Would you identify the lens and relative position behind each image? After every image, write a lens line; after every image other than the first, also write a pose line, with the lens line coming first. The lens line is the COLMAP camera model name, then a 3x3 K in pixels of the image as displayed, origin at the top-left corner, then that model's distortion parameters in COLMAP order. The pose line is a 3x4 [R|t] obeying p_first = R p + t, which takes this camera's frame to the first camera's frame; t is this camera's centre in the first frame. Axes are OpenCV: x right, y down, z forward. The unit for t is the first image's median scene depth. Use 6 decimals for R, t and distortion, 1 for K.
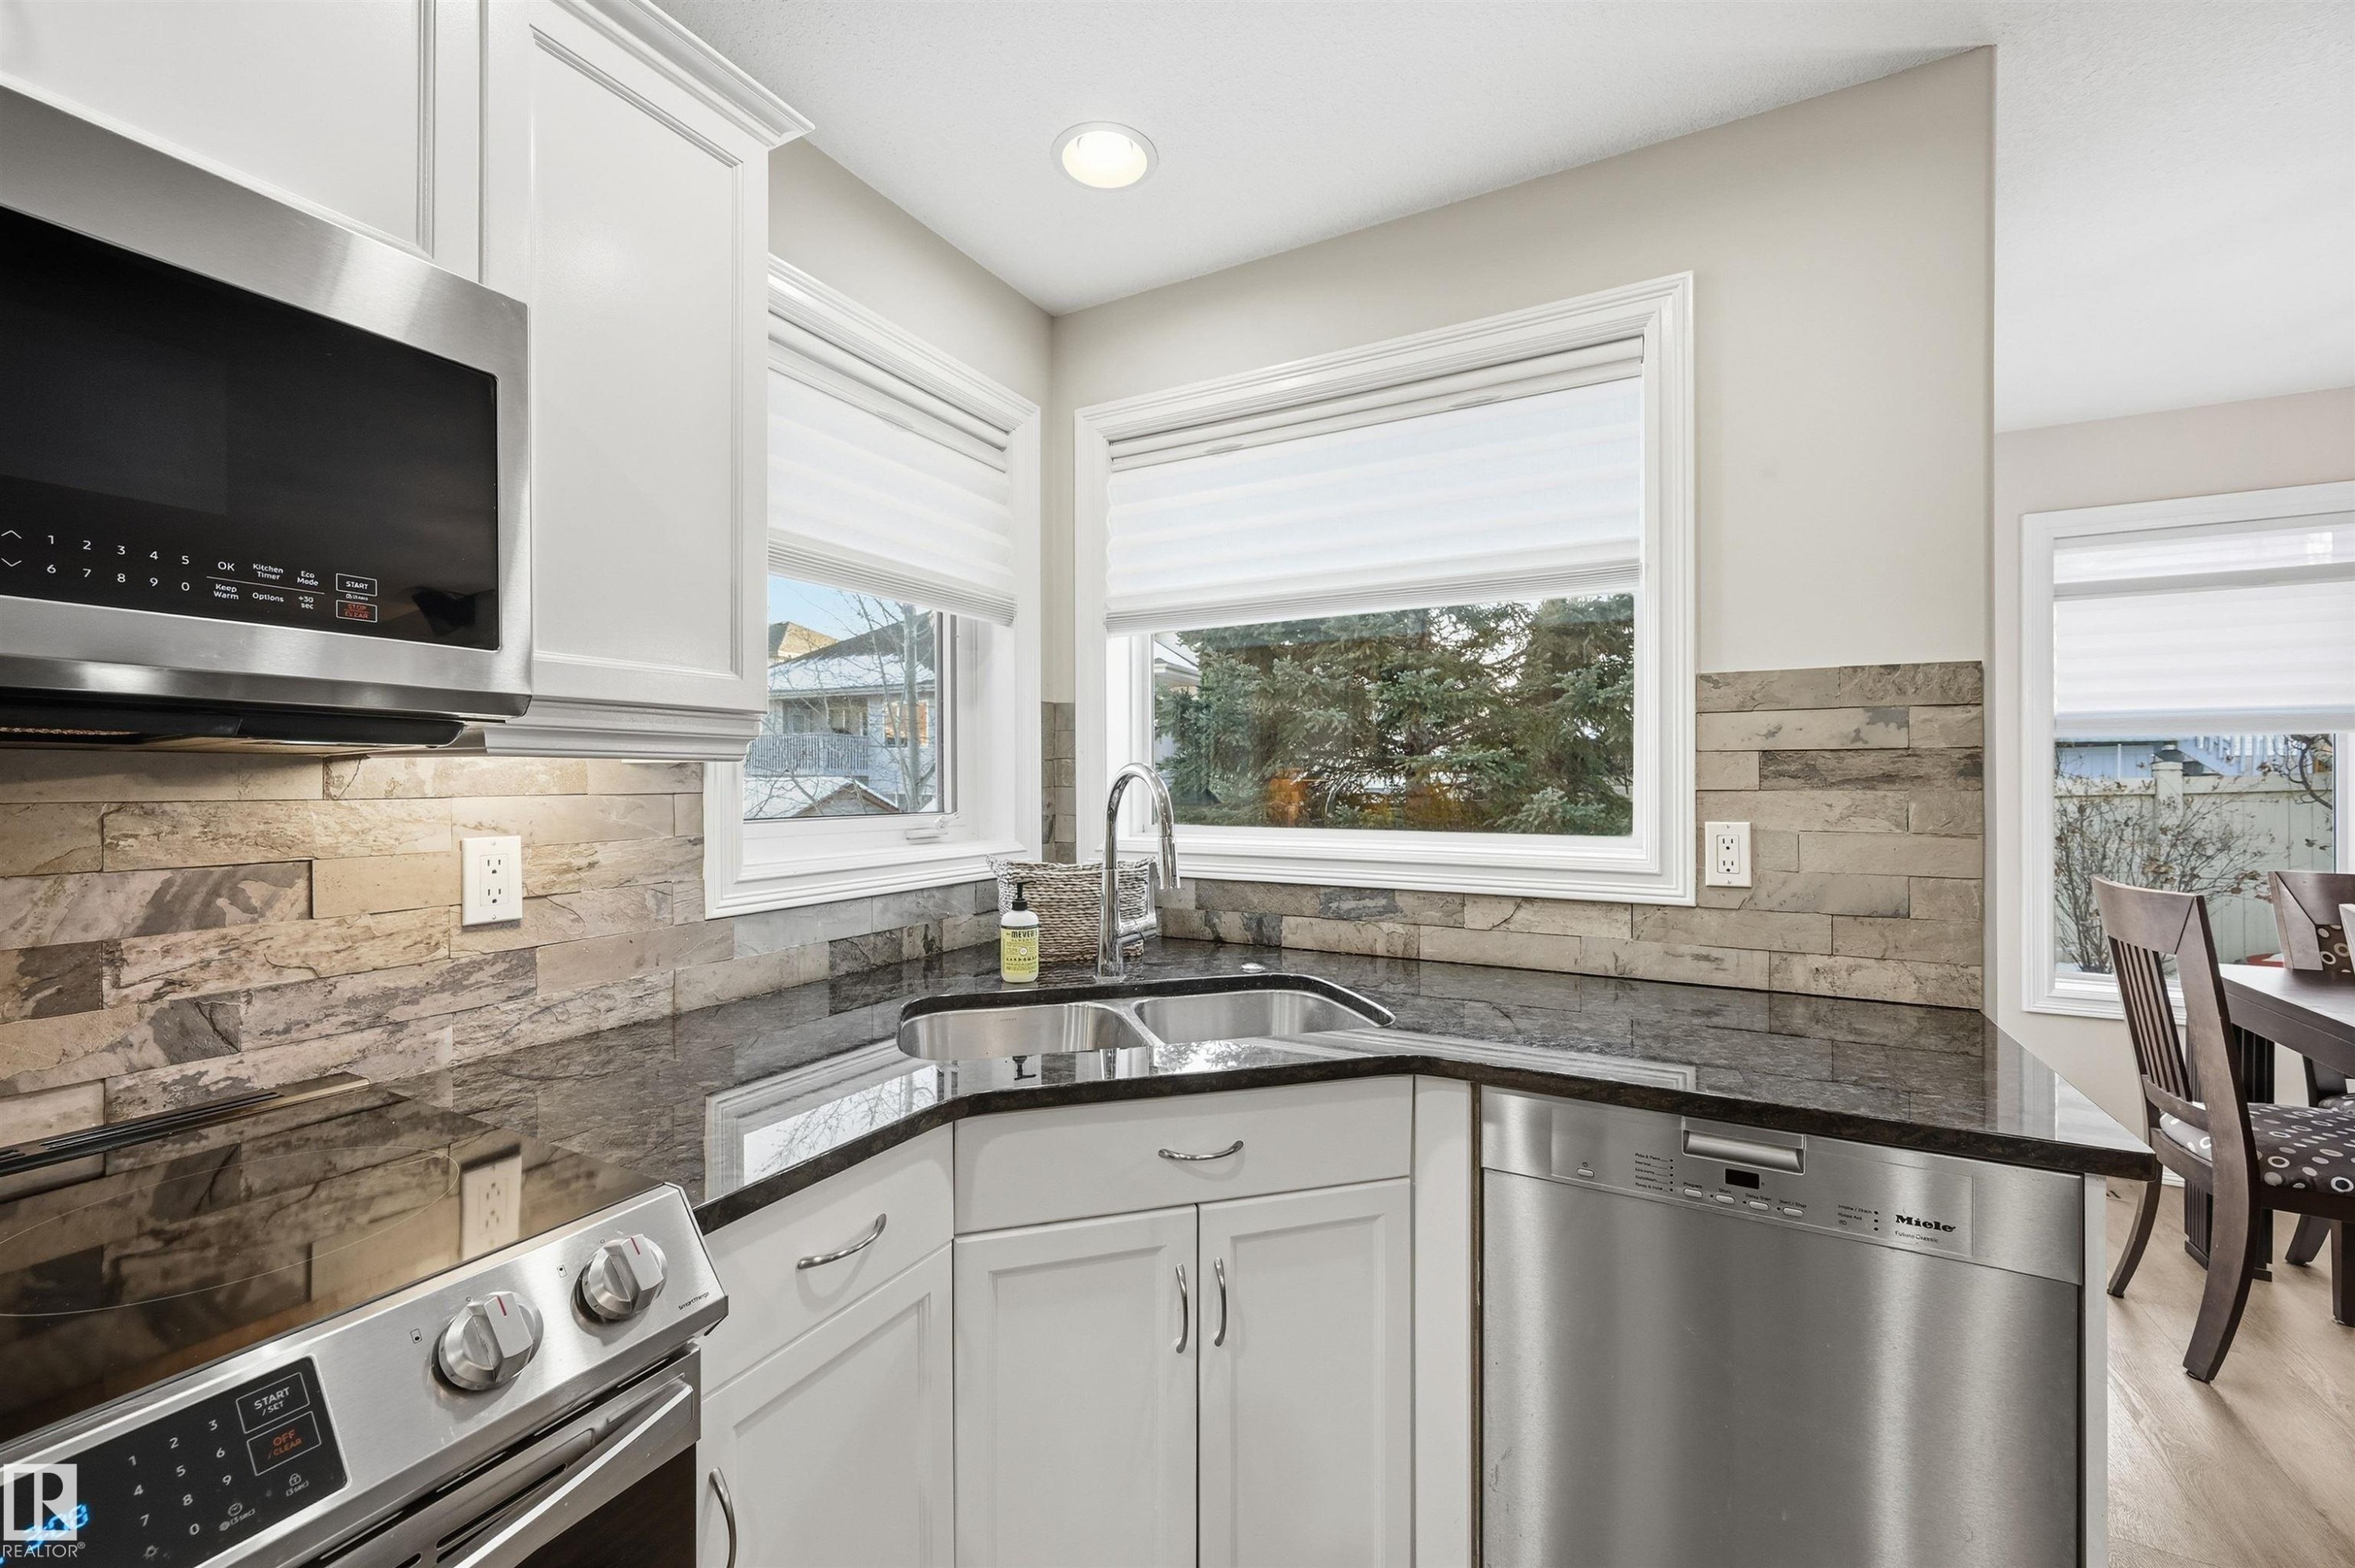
lens RADIAL K [[932.1, 0, 1171.8], [0, 932.1, 784.2], [0, 0, 1]] dist [-0.002448, -0.000115]
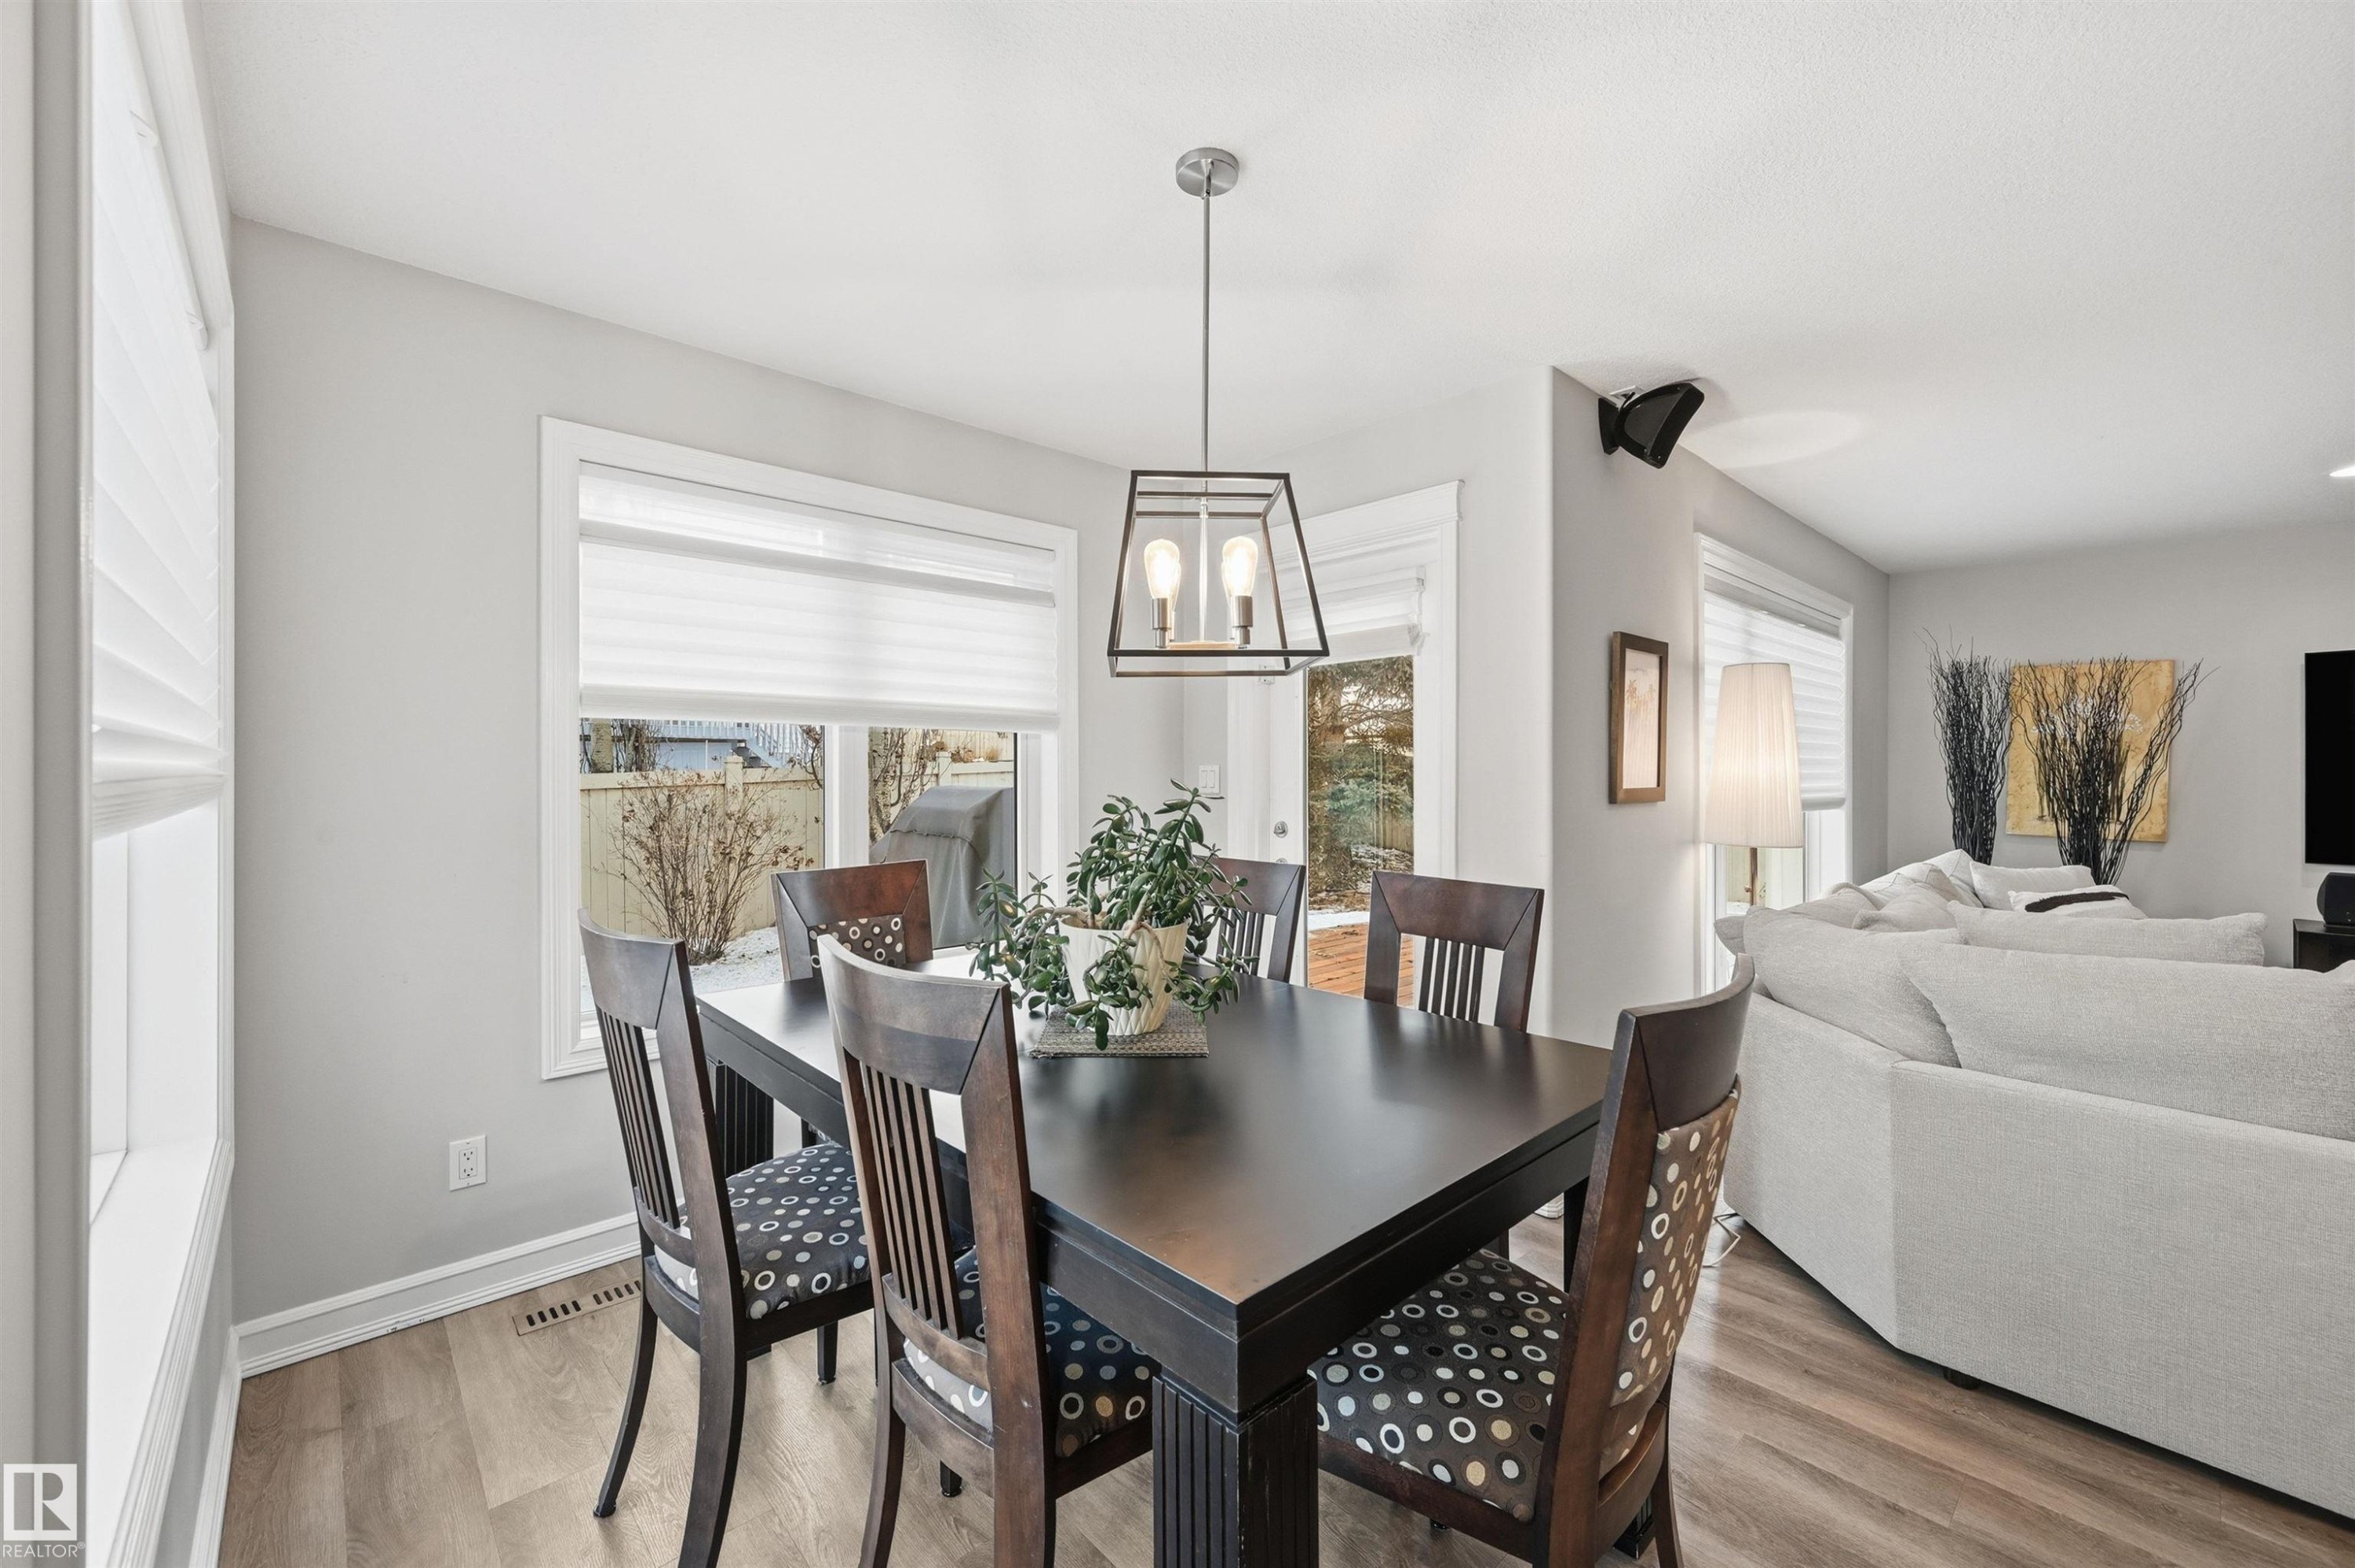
lens RADIAL K [[932.1, 0, 1172.1], [0, 932.1, 774.4], [0, 0, 1]] dist [-0.002448, -0.000115]
pose [[0.320218, -0.002461, 0.947341, 0.367786], [0.003221, 0.999994, 0.001509, -0.001402], [-0.947338, 0.002568, 0.320224, 0.280025]]
